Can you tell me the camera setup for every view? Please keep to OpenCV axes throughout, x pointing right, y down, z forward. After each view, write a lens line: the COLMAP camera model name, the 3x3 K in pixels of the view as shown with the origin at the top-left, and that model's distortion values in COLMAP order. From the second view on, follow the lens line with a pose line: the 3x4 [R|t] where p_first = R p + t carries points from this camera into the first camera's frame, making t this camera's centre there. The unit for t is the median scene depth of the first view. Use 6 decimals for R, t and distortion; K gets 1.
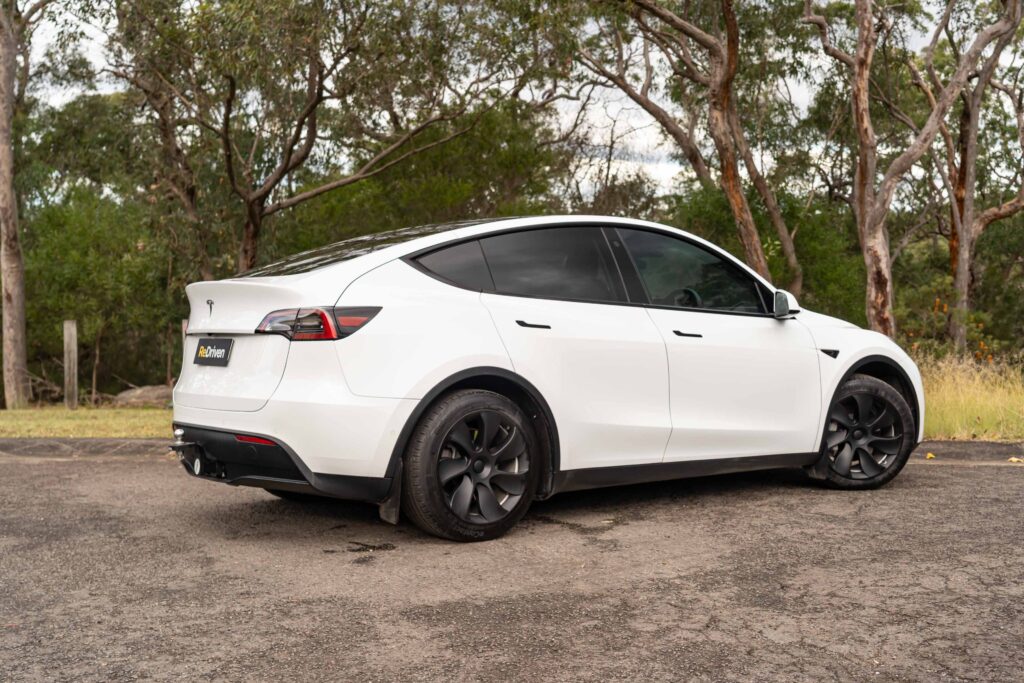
lens RADIAL K [[1131.5, 0, 519.1], [0, 1131.5, 345.9], [0, 0, 1]] dist [0.037300, 0.000000]
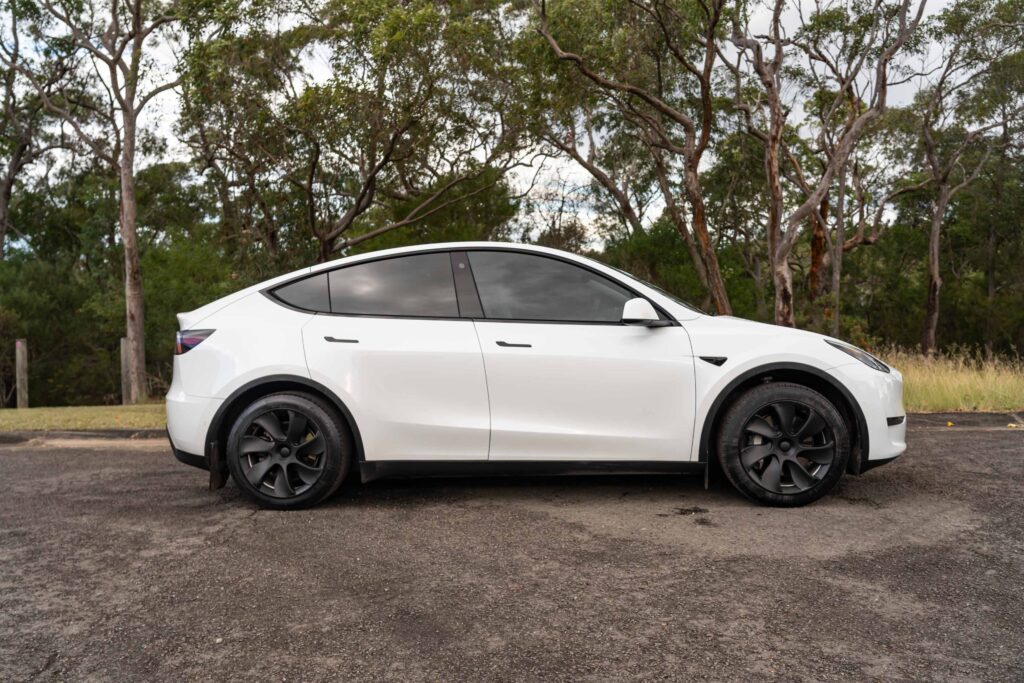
lens RADIAL K [[827.3, 0, 532.5], [0, 827.3, 347.0], [0, 0, 1]] dist [0.003903, 0.015312]
pose [[0.996805, -0.016441, 0.078164, -0.200593], [0.016461, 0.999864, 0.000391, -0.003000], [-0.078159, 0.000896, 0.996940, 0.057675]]
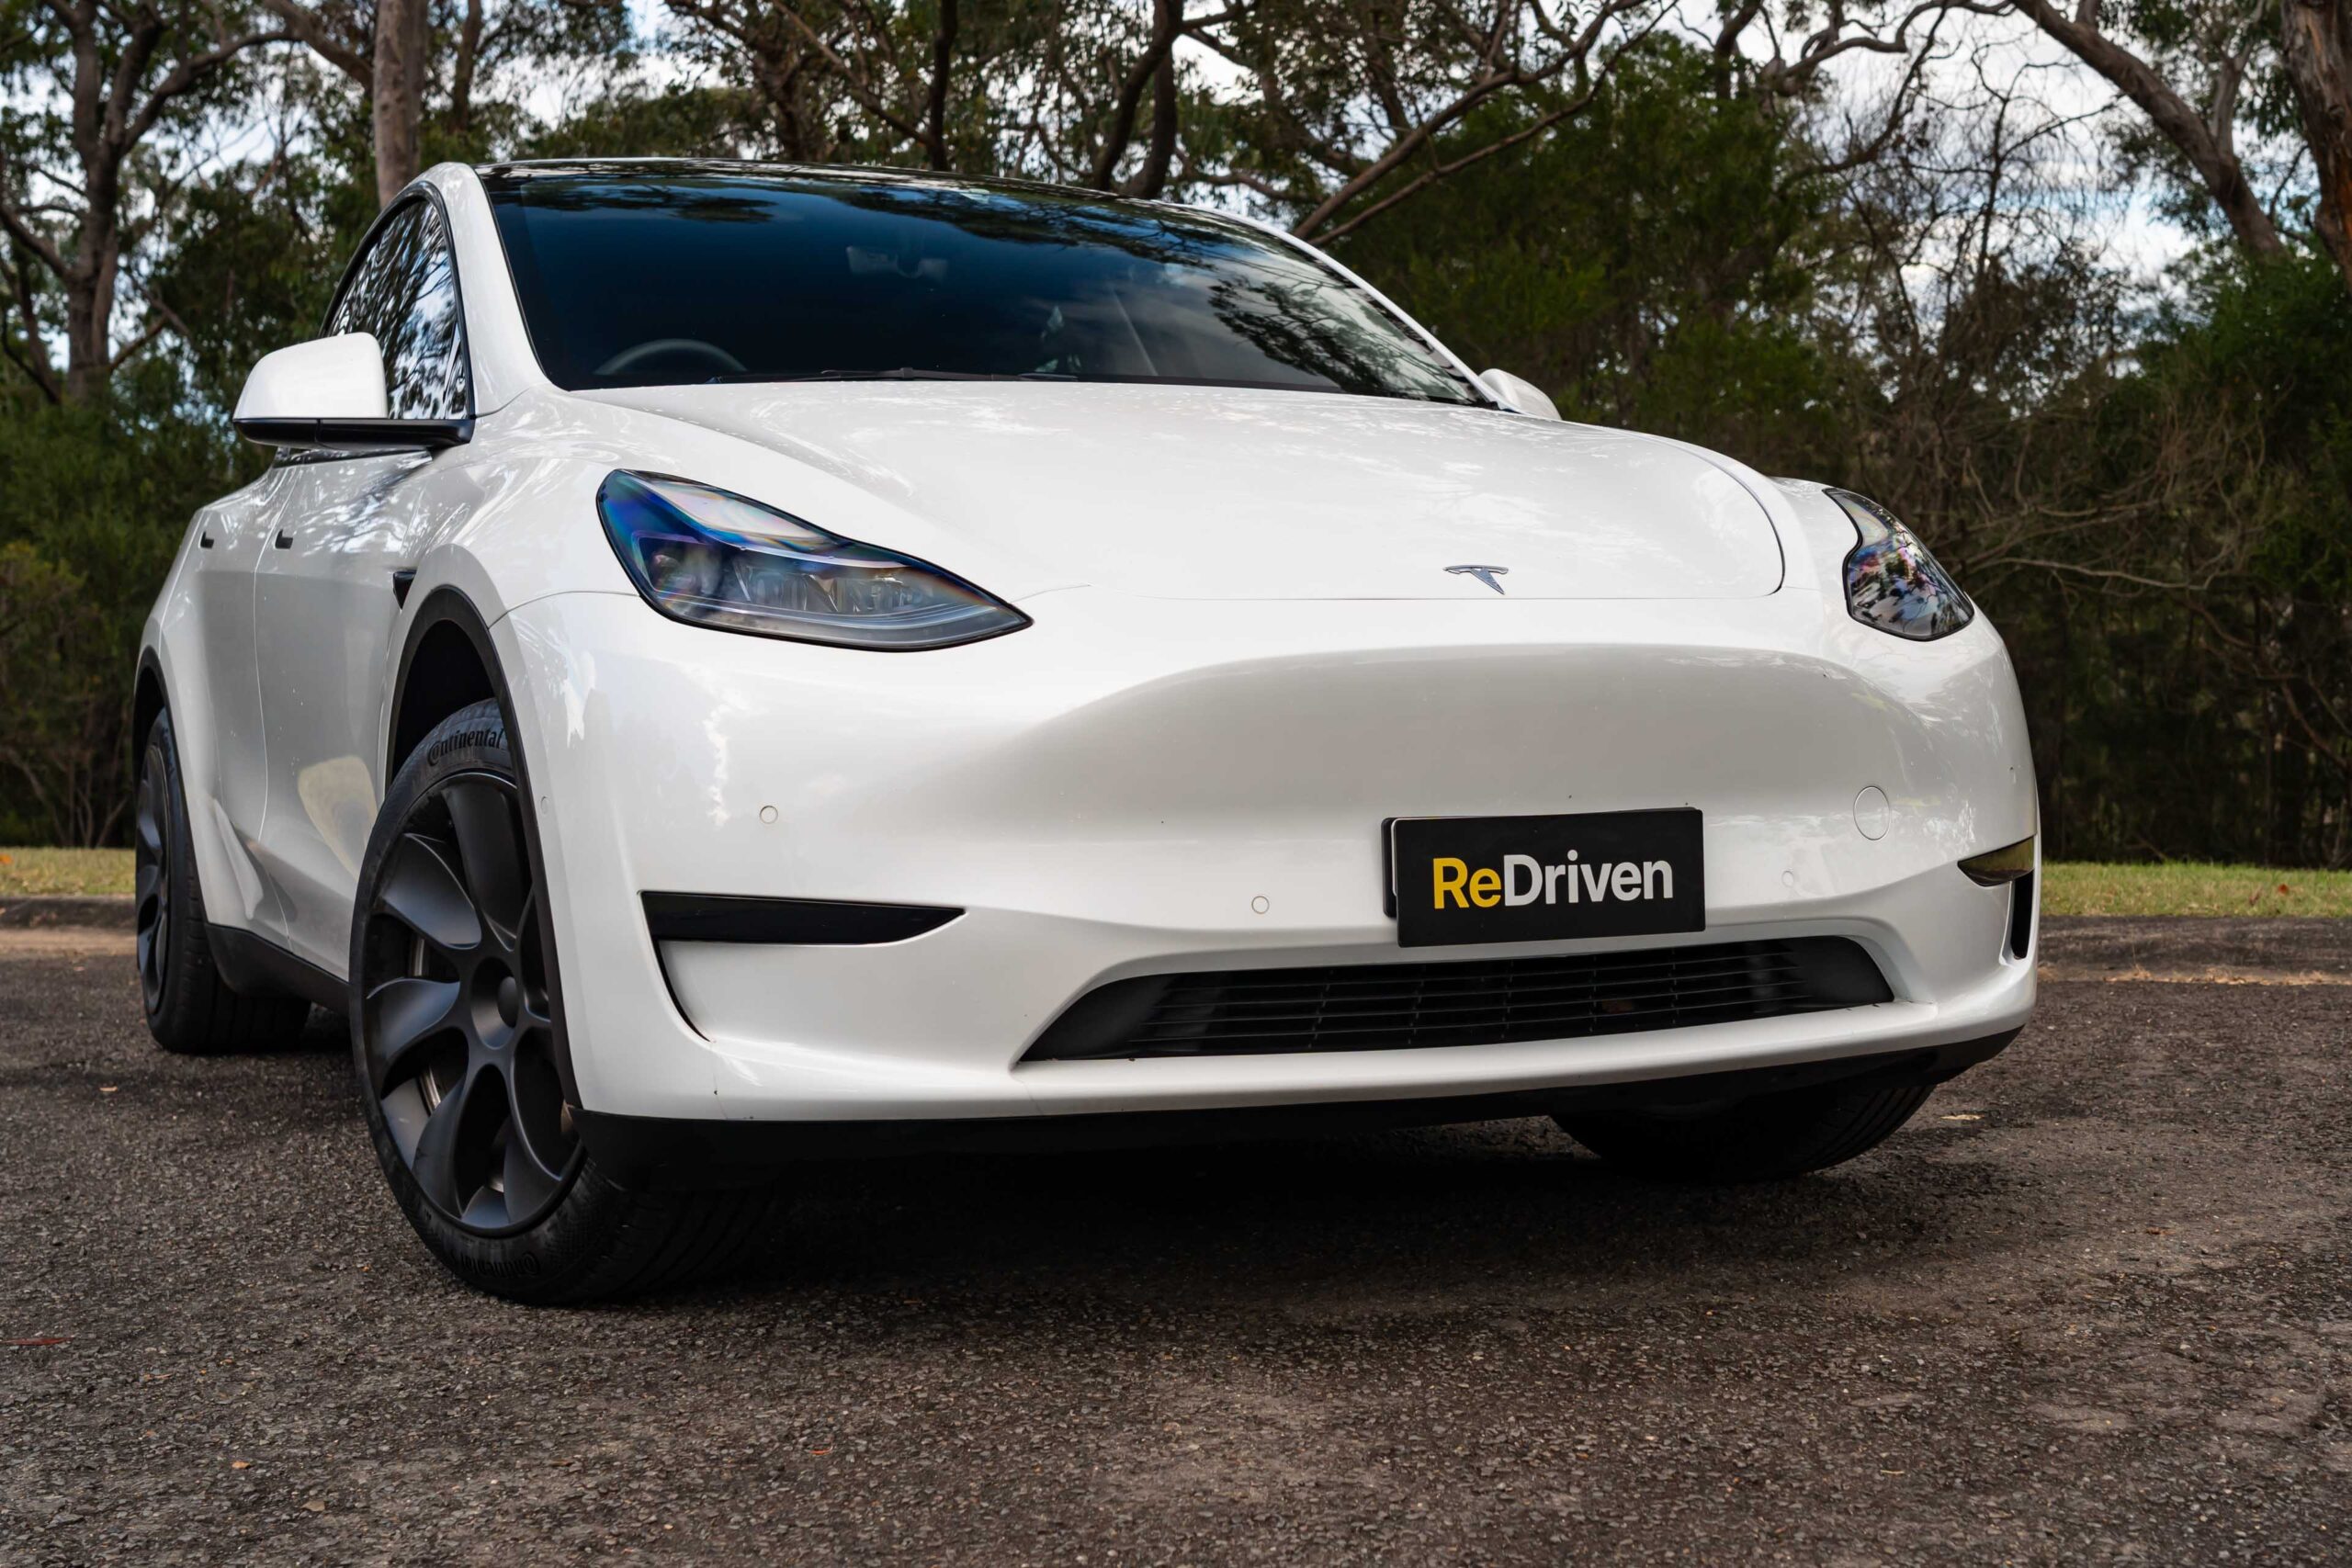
lens RADIAL K [[2987.6, 0, 1260.6], [0, 2987.6, 760.4], [0, 0, 1]] dist [0.034217, 0.000000]
pose [[0.987338, -0.000016, -0.158629, 0.010717], [0.001077, 0.999978, 0.006603, 0.031253], [0.158625, -0.006691, 0.987316, 0.091930]]
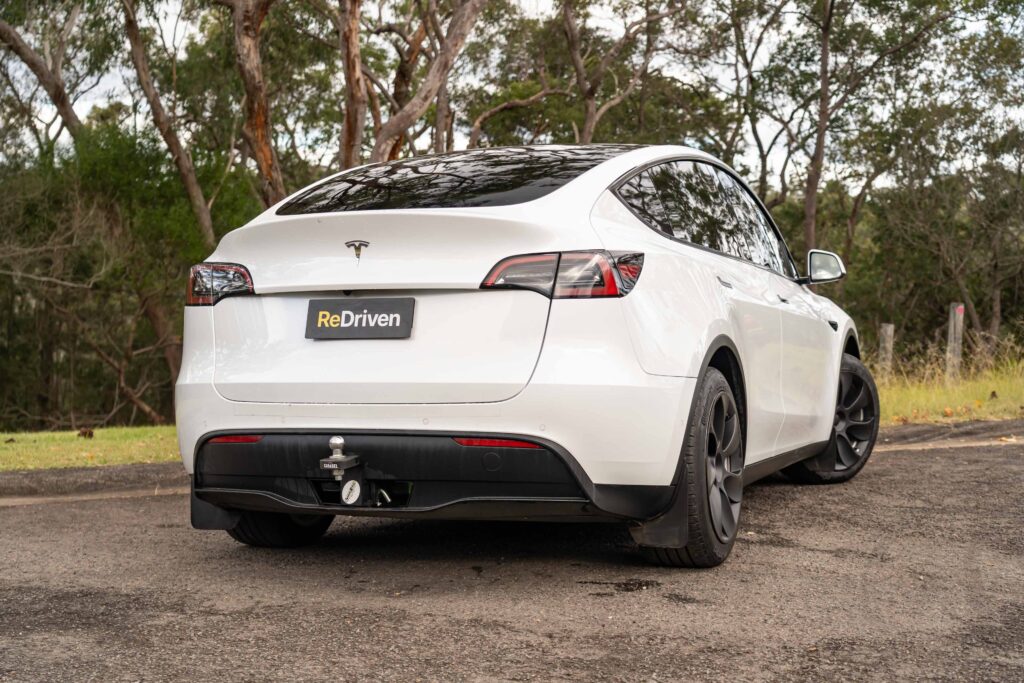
lens RADIAL K [[1420.4, 0, 510.3], [0, 1420.4, 340.7], [0, 0, 1]] dist [0.064303, 0.000000]
pose [[0.861375, -0.011563, 0.507838, -0.356438], [0.014886, 0.999886, -0.002483, 0.012356], [-0.507751, 0.009699, 0.861449, 0.137128]]
